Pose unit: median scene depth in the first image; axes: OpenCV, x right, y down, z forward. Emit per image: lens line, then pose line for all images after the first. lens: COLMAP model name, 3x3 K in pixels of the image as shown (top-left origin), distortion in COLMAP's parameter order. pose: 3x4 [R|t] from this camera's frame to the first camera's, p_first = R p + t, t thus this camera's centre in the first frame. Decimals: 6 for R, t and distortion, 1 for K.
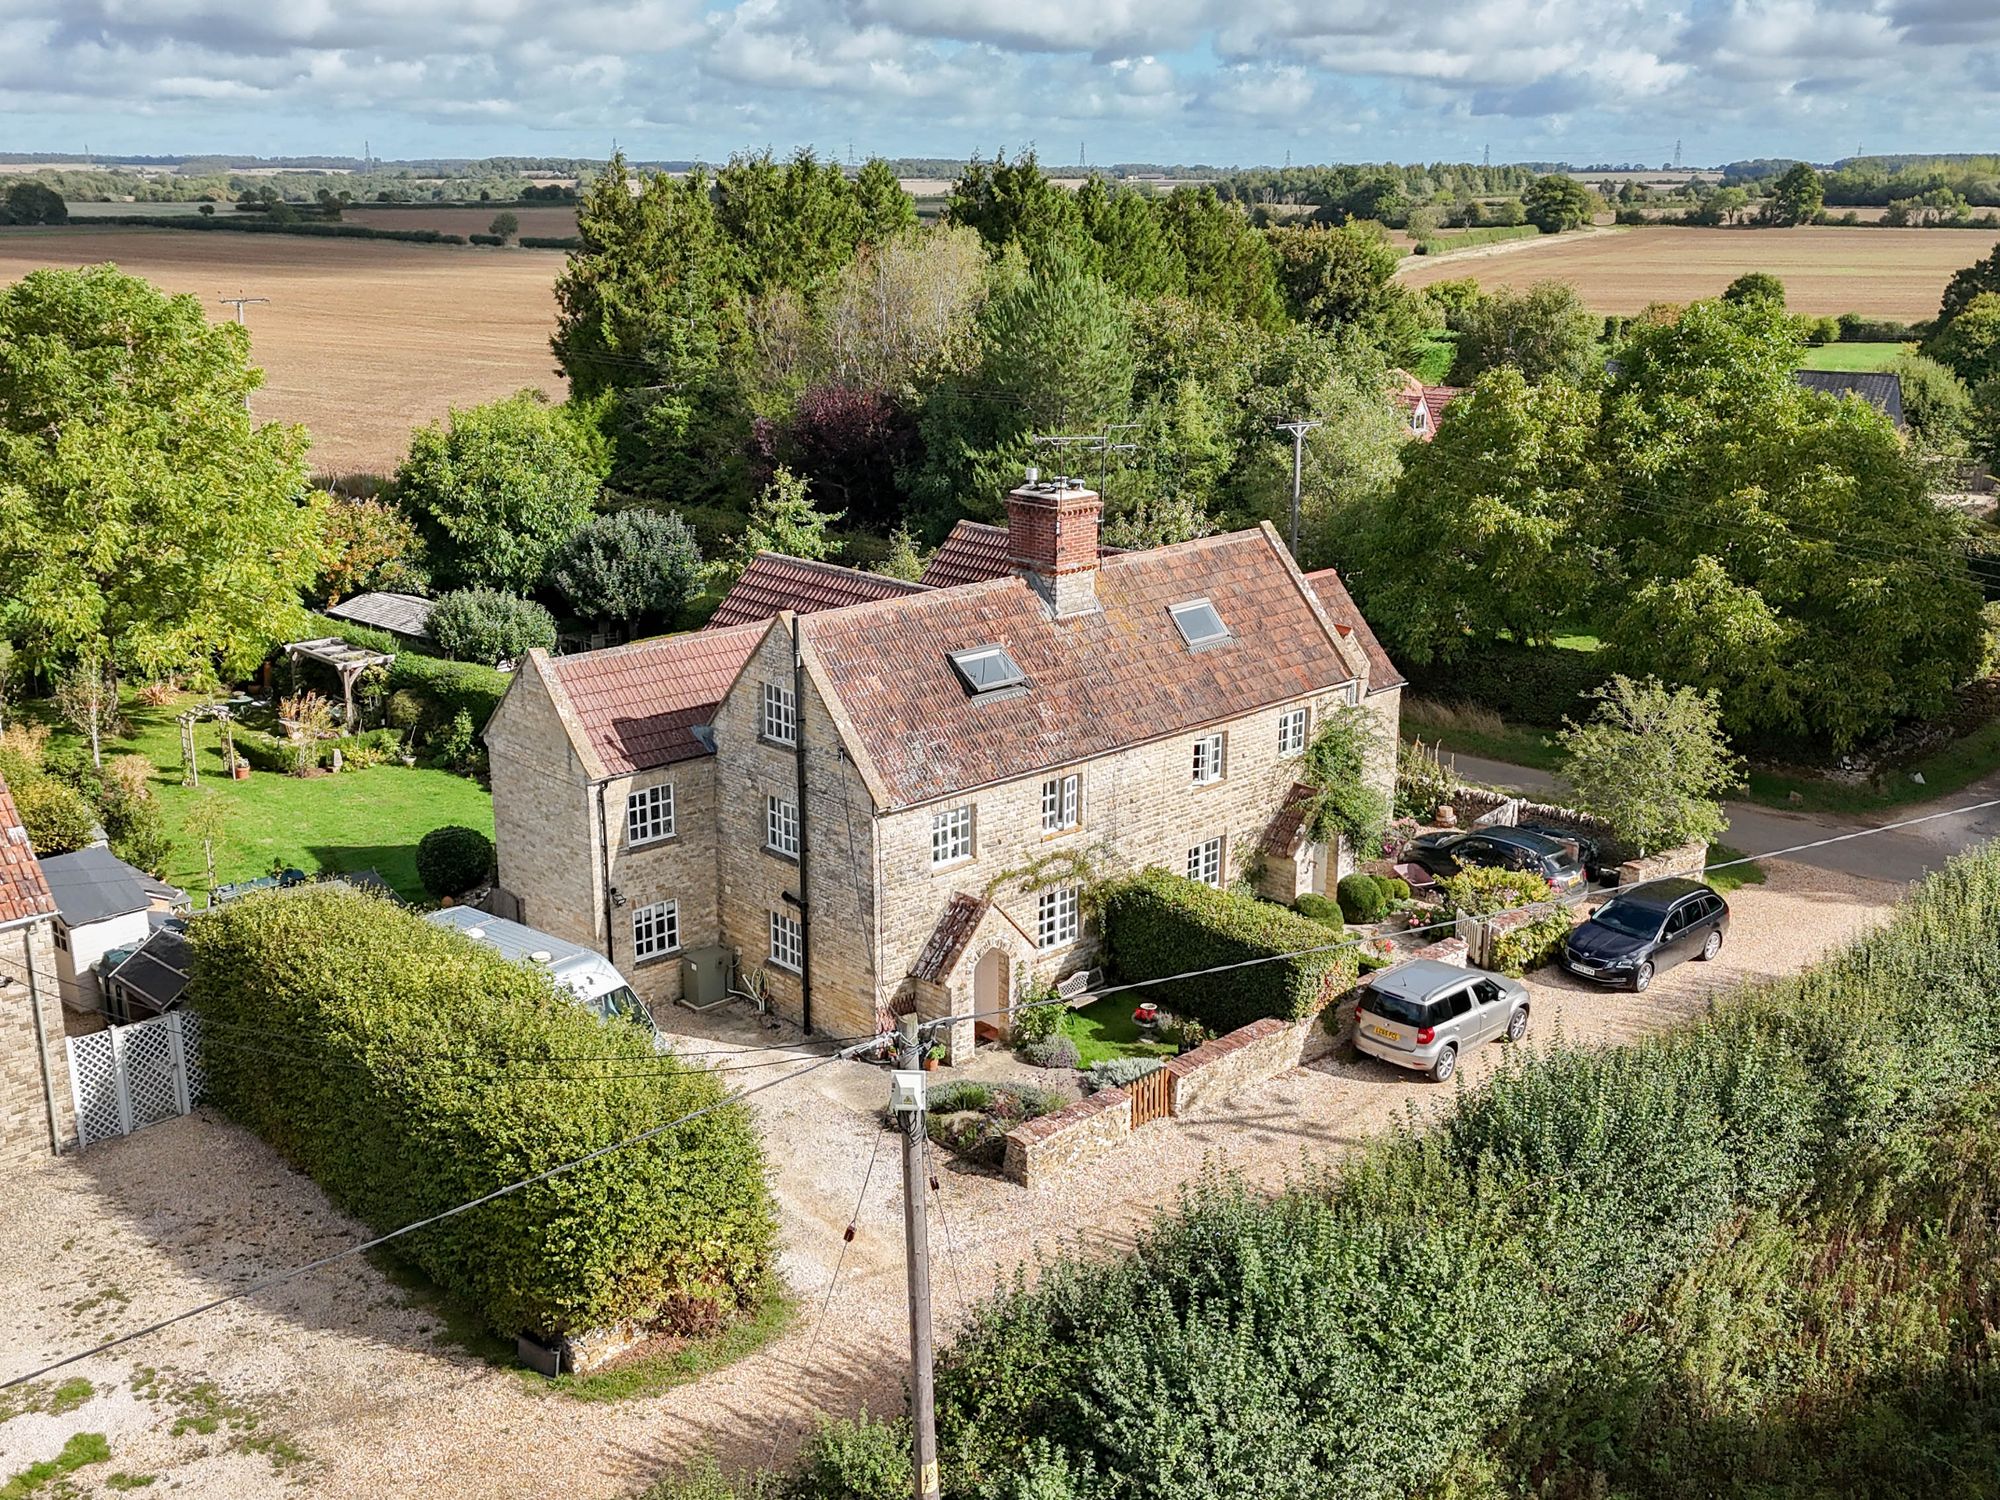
lens RADIAL K [[1943.5, 0, 1000.0], [0, 1943.5, 750.0], [0, 0, 1]] dist [0.158086, -0.358182]
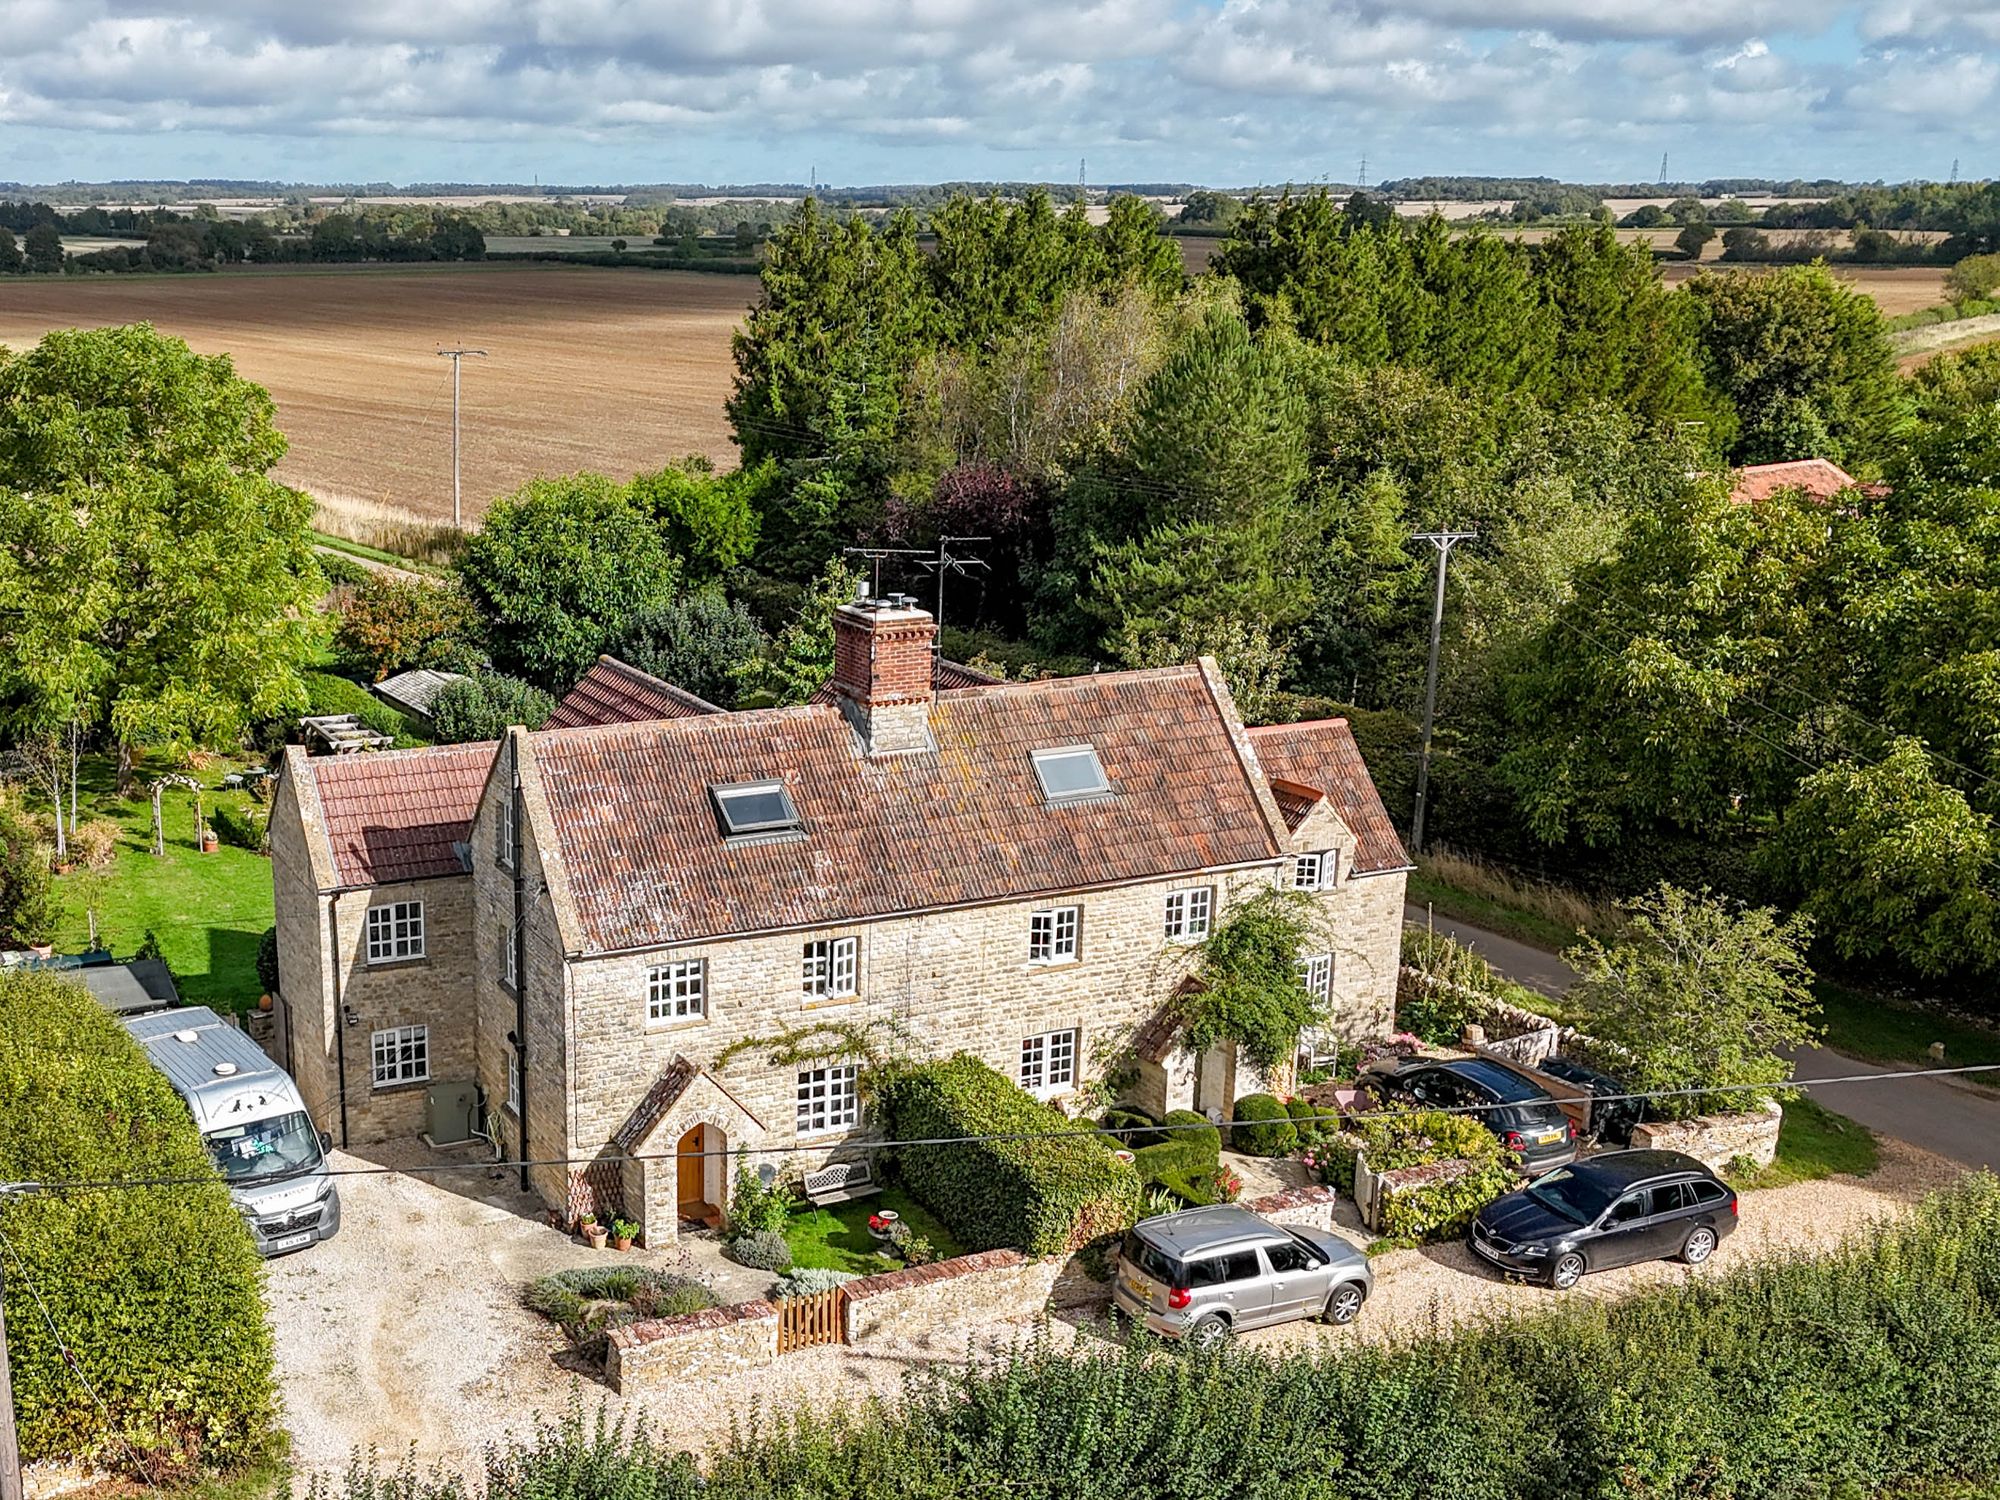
lens RADIAL K [[2233.2, 0, 703.9], [0, 2233.2, 851.7], [0, 0, 1]] dist [0.156808, -0.296370]
pose [[0.940961, 0.092200, -0.325718, 0.290271], [-0.093373, 0.995558, 0.012067, -0.030372], [0.325384, 0.019059, 0.945390, 0.033435]]
